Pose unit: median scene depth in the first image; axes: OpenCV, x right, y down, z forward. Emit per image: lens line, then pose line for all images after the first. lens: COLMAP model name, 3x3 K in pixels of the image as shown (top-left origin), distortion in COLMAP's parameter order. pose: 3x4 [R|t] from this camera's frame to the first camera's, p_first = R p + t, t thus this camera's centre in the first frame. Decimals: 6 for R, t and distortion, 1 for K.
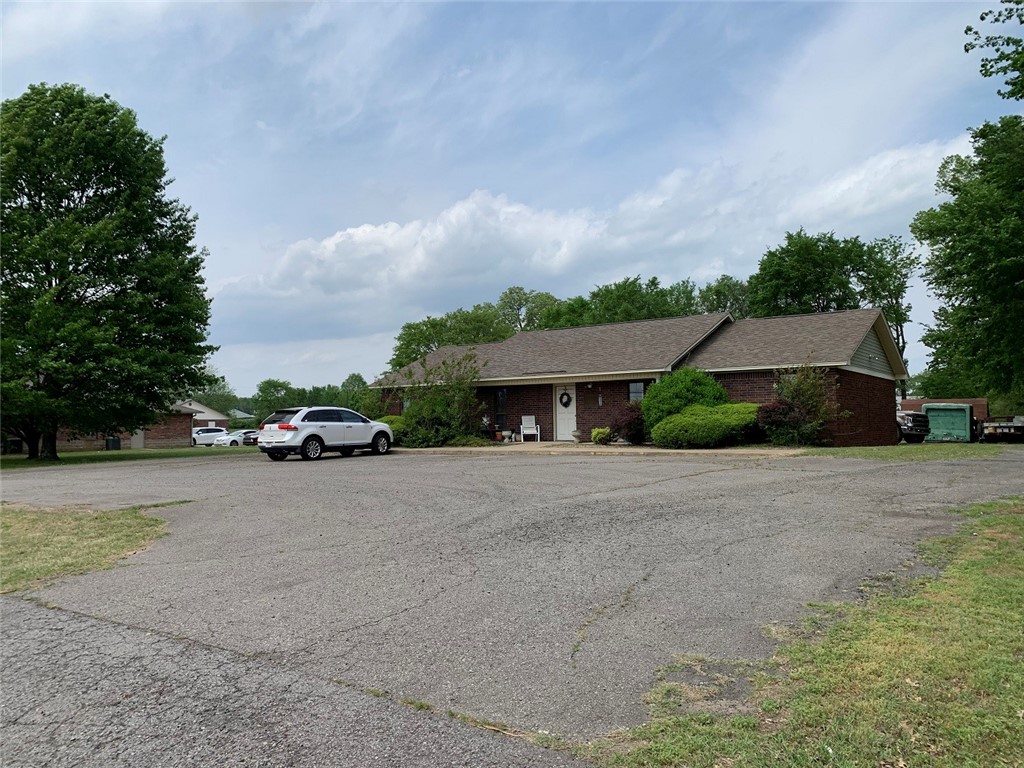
lens RADIAL K [[788.5, 0, 504.4], [0, 788.5, 390.7], [0, 0, 1]] dist [0.030014, -0.028473]
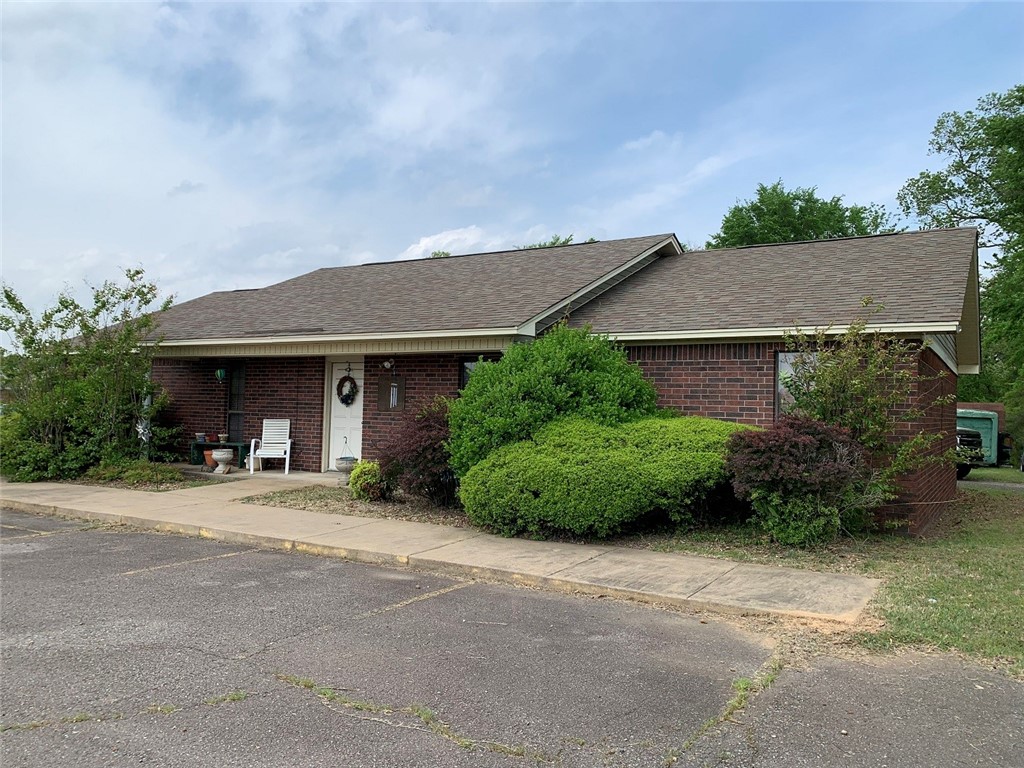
lens RADIAL K [[788.5, 0, 516.3], [0, 788.5, 381.8], [0, 0, 1]] dist [0.030014, -0.028473]
pose [[0.997367, 0.031732, 0.065207, 0.054944], [-0.032731, 0.999362, 0.014303, -0.001553], [-0.064711, -0.016400, 0.997769, 0.179001]]
